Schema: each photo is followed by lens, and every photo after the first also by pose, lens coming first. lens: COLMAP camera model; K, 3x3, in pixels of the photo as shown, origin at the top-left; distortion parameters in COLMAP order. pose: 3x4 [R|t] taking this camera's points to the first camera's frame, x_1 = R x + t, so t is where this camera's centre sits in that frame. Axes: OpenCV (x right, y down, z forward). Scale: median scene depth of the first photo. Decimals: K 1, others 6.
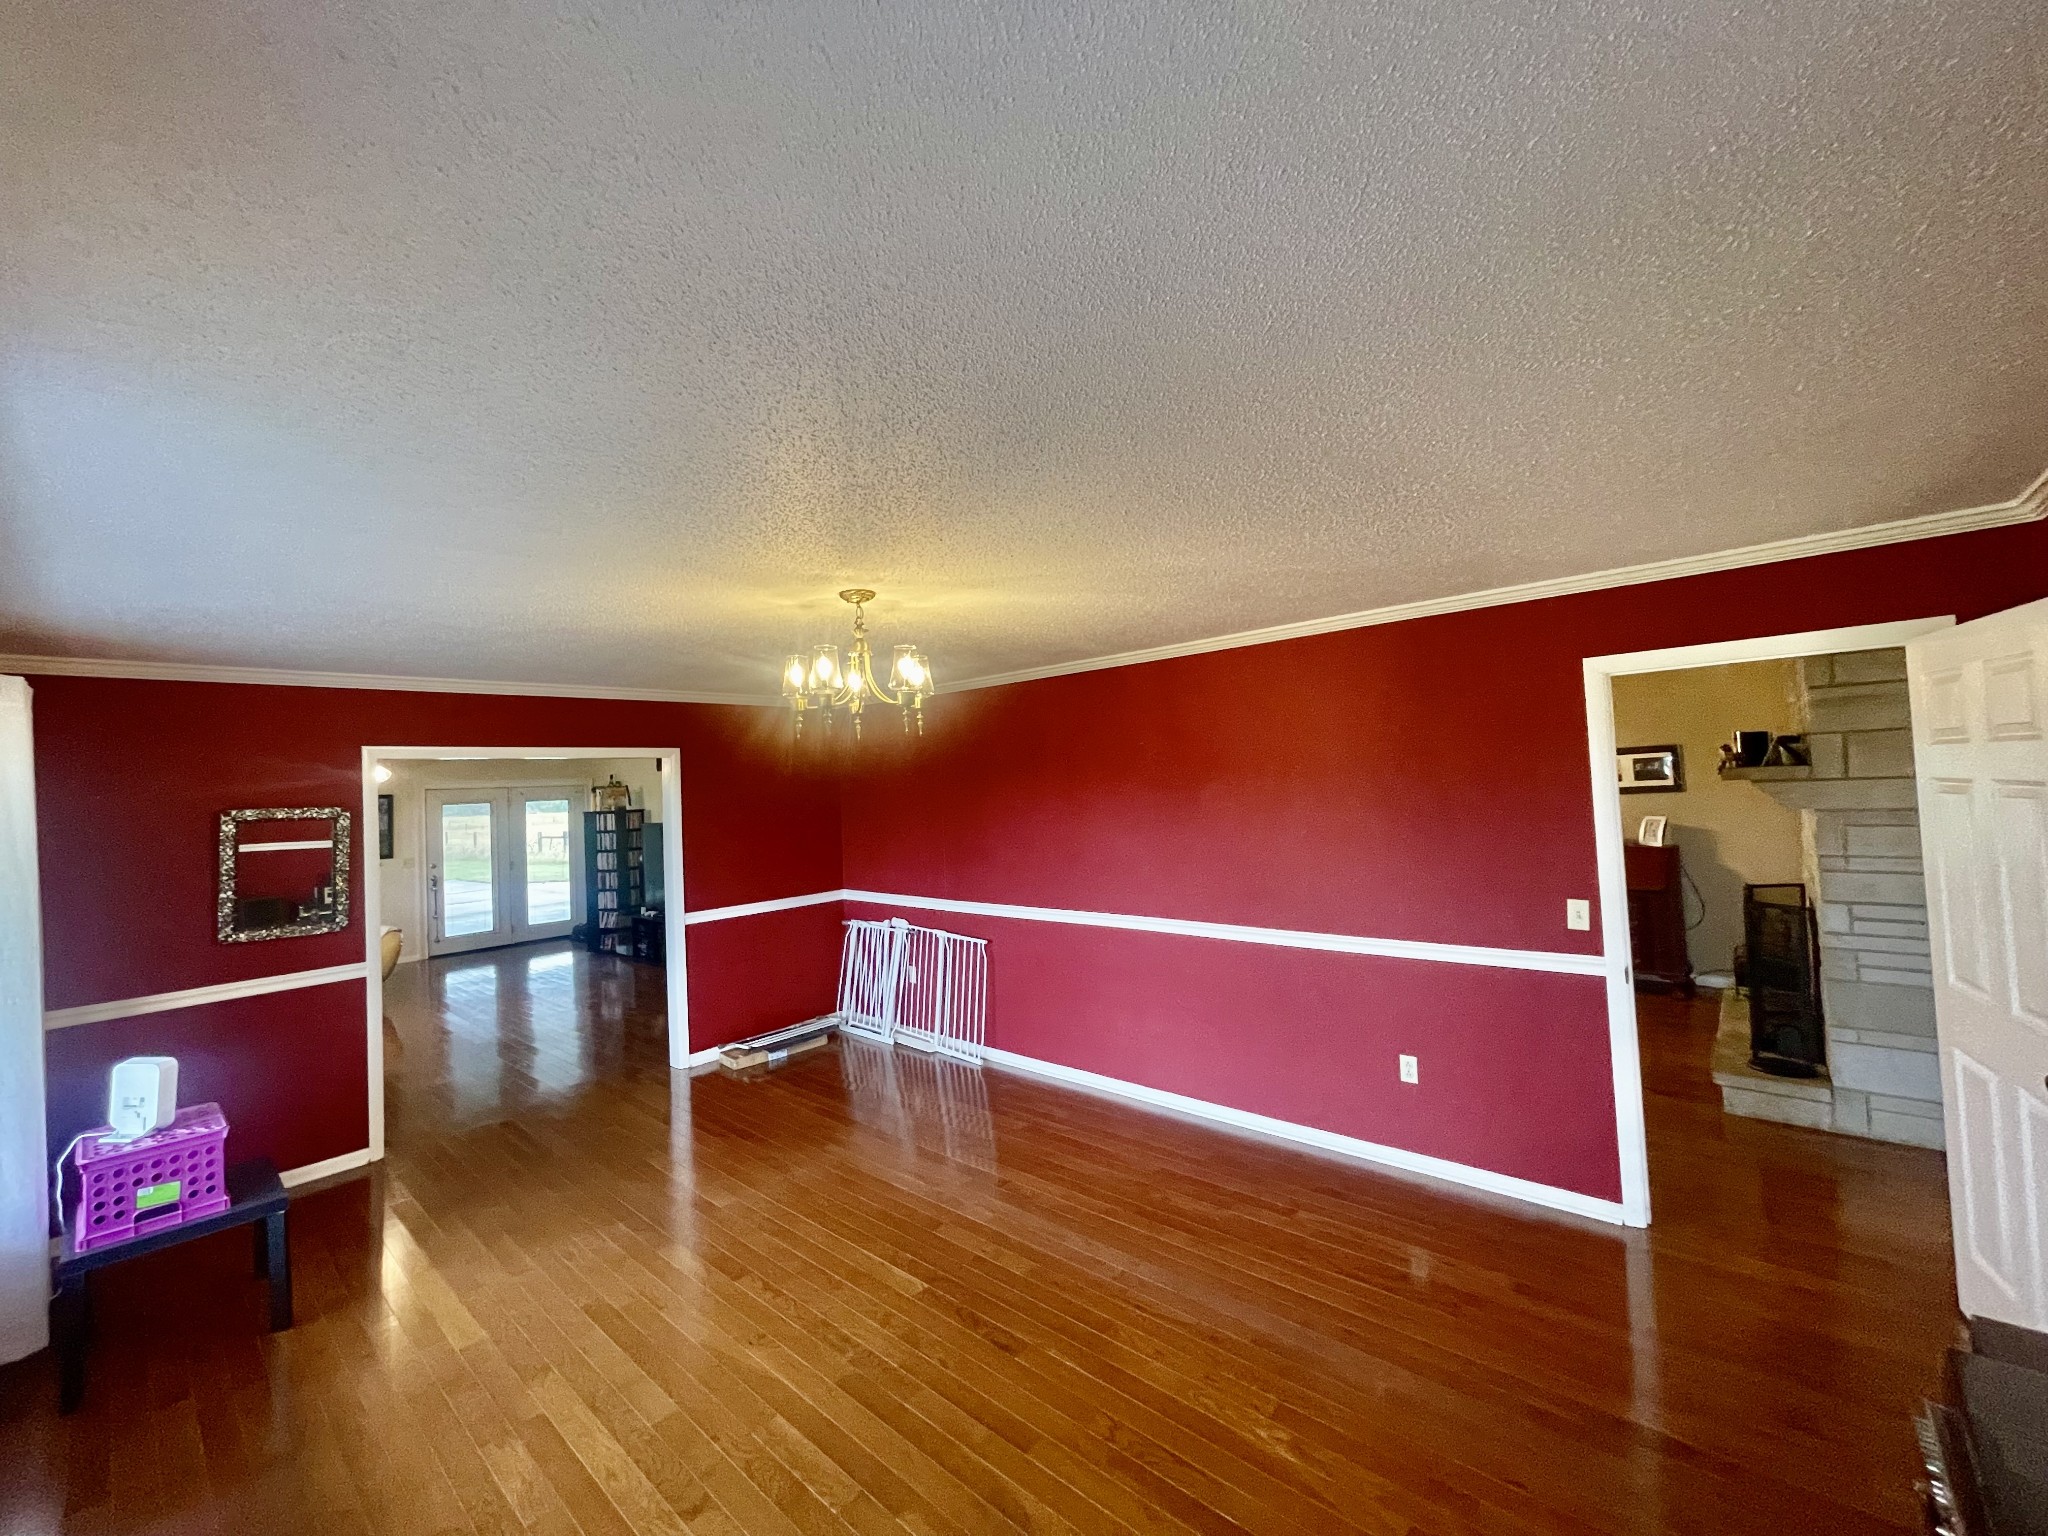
lens RADIAL K [[824.3, 0, 1024.4], [0, 824.3, 760.3], [0, 0, 1]] dist [-0.000773, -0.000922]
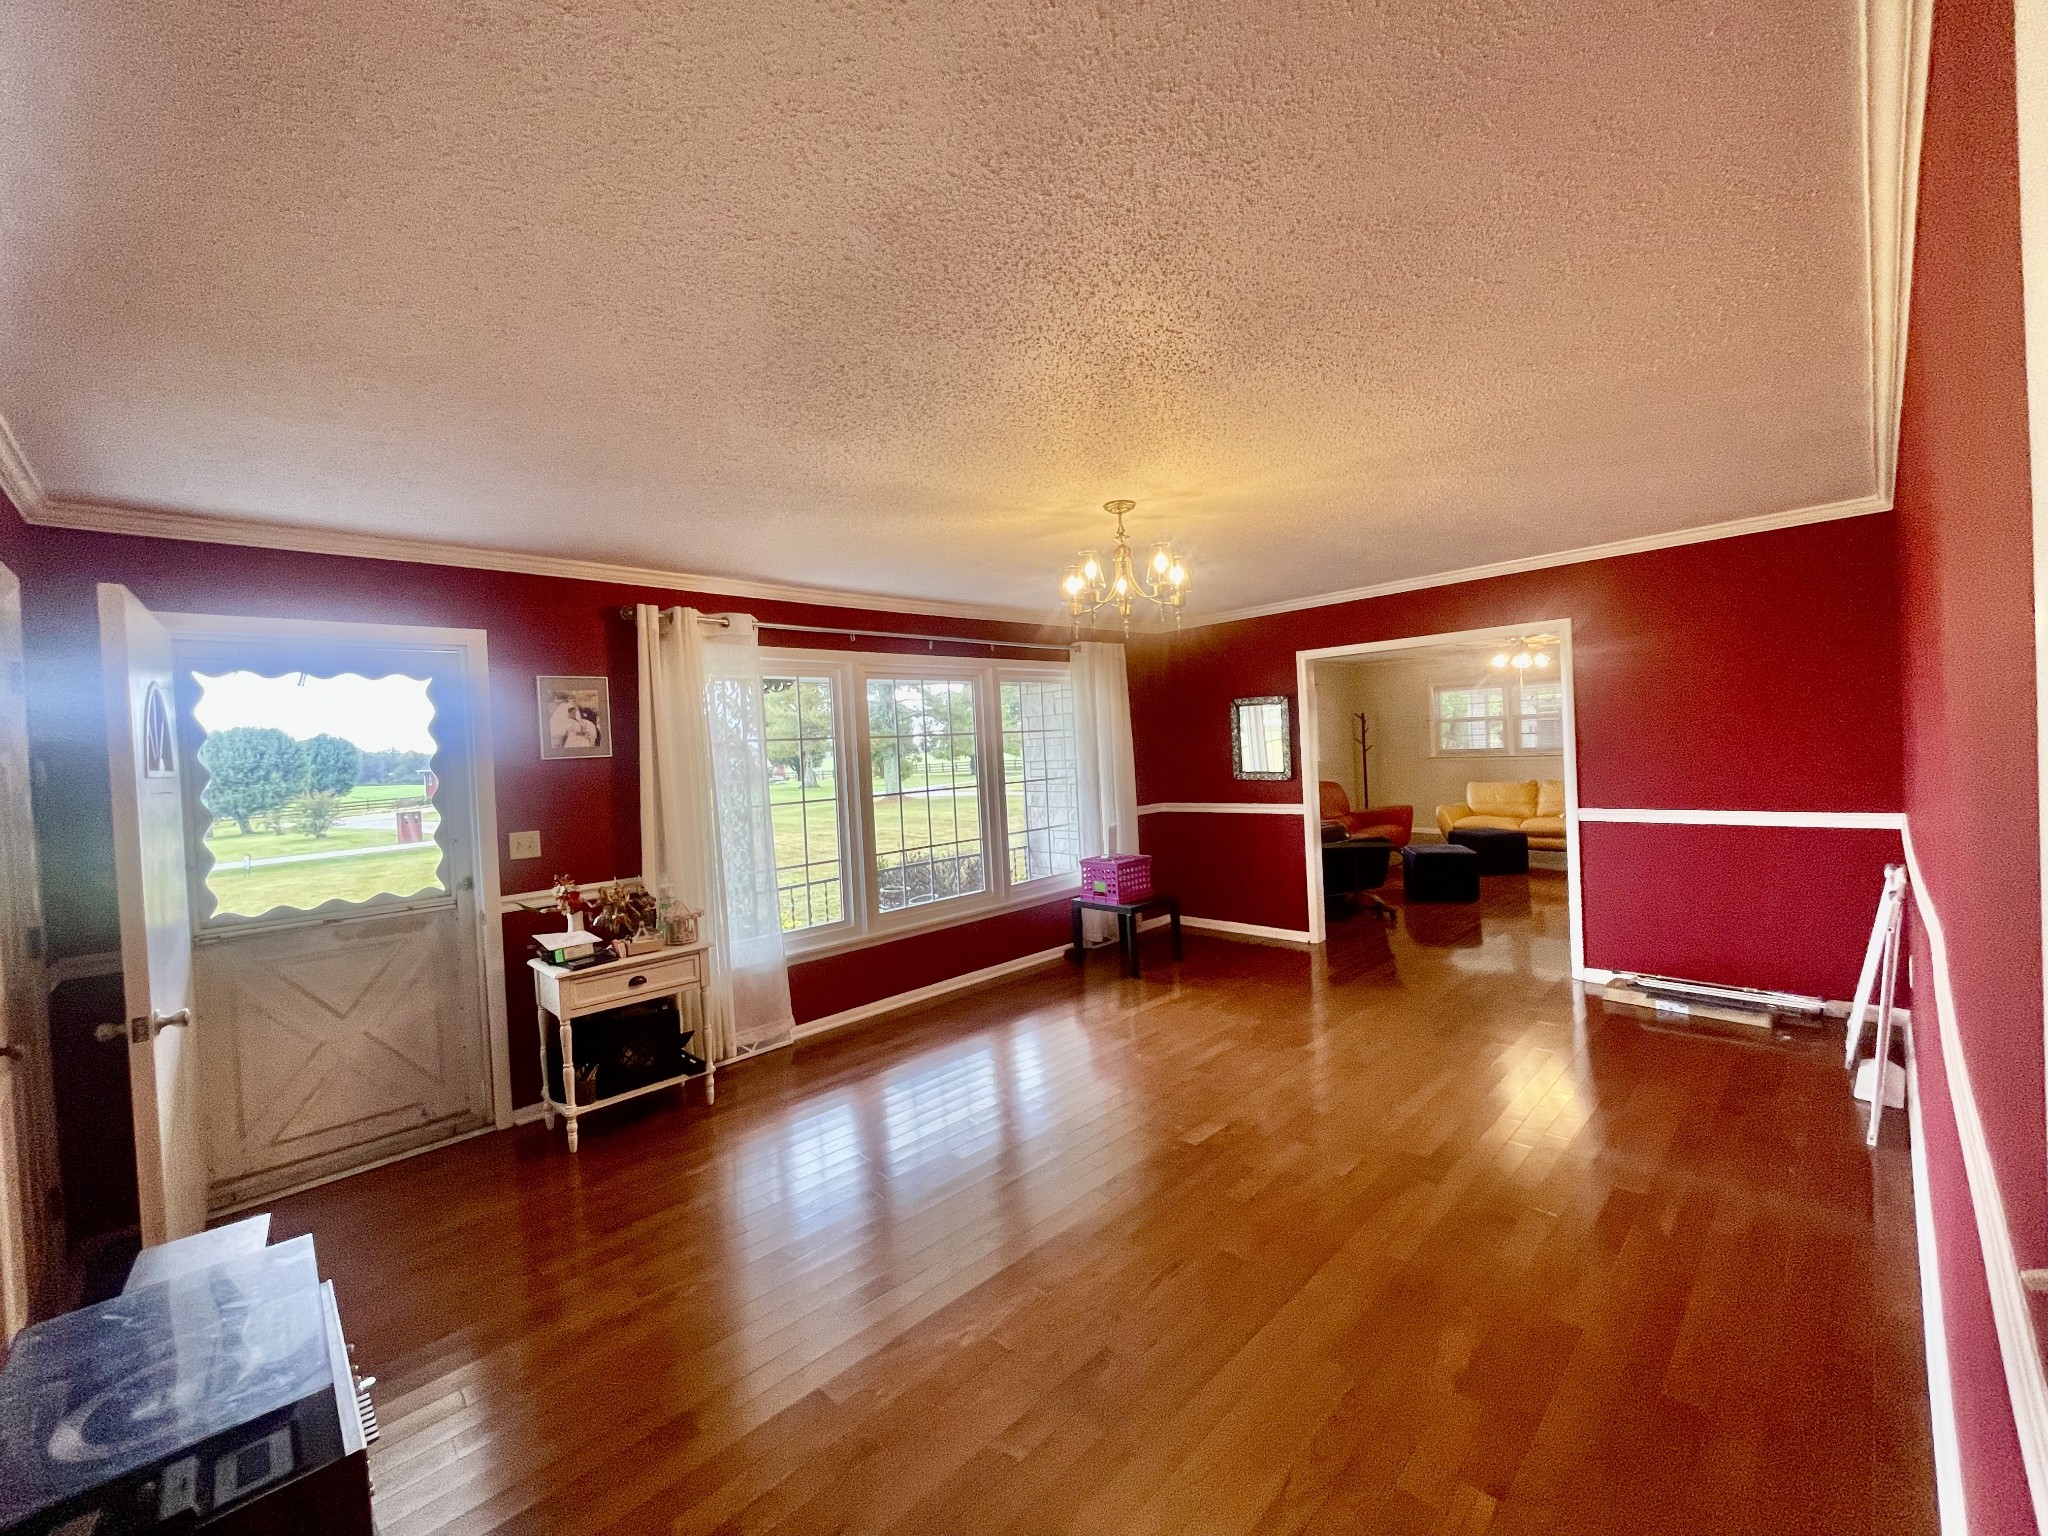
lens RADIAL K [[824.3, 0, 1022.6], [0, 824.3, 765.4], [0, 0, 1]] dist [-0.000773, -0.000922]
pose [[-0.071480, 0.070384, -0.994956, 0.277519], [0.081930, 0.994551, 0.064469, 0.019864], [0.994071, -0.076908, -0.076857, 0.269914]]
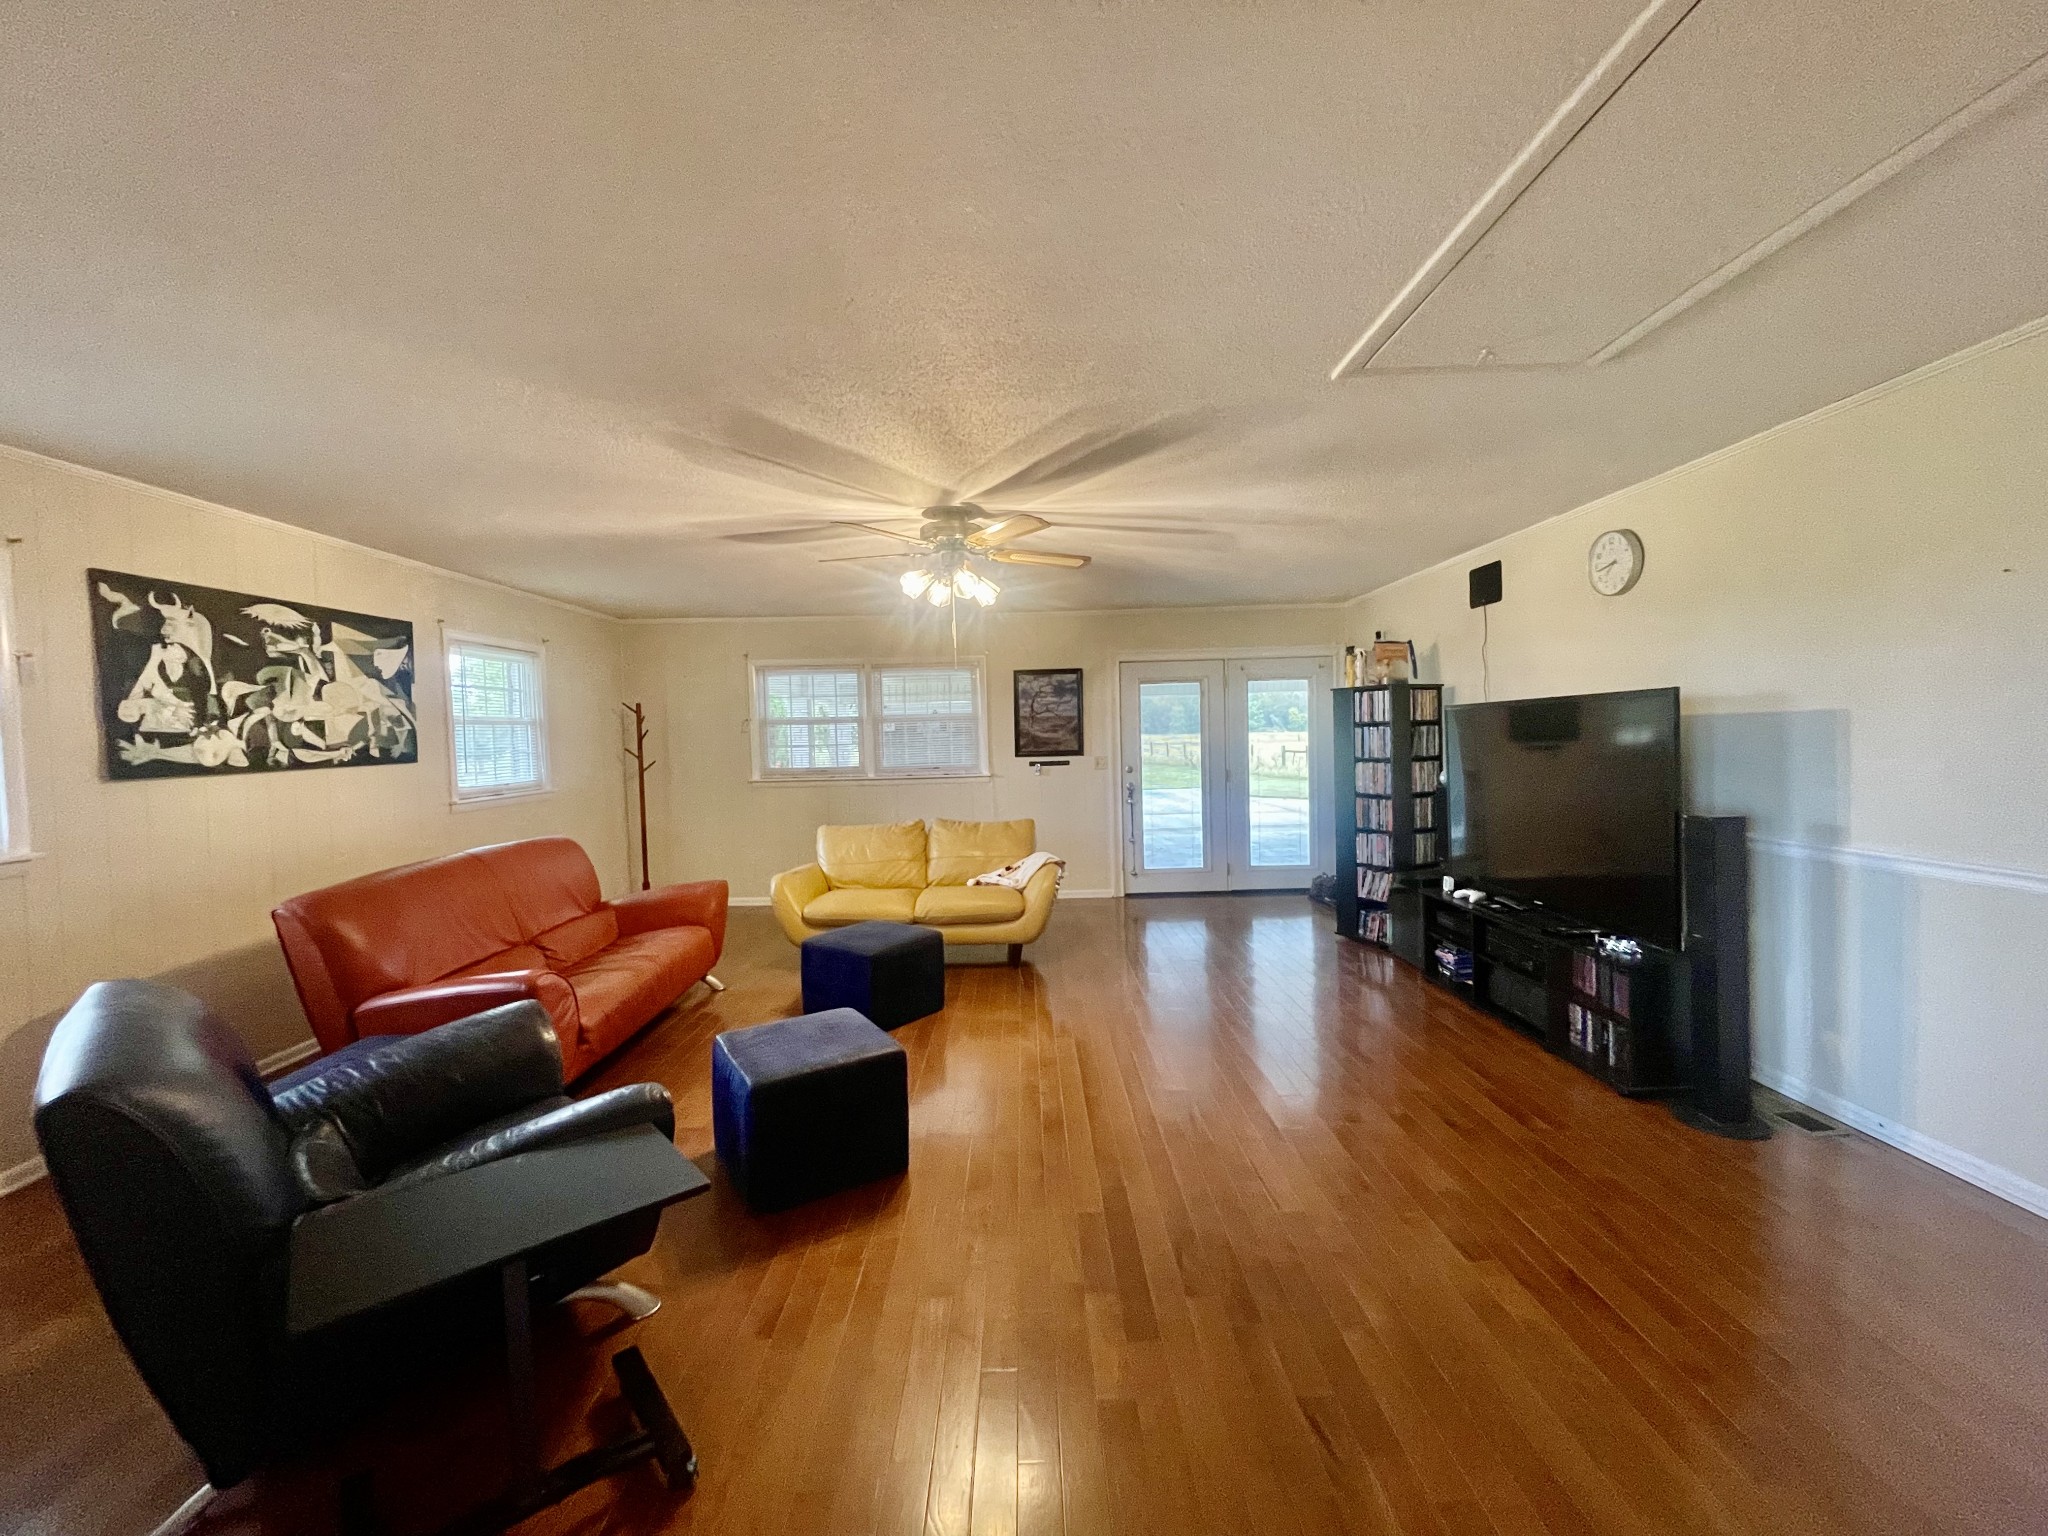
lens RADIAL K [[824.3, 0, 1010.5], [0, 824.3, 763.3], [0, 0, 1]] dist [-0.000773, -0.000922]
pose [[0.656204, 0.050417, -0.752897, -0.253938], [0.024208, 0.995845, 0.087785, 0.058779], [0.754195, -0.075830, 0.652258, 0.464317]]
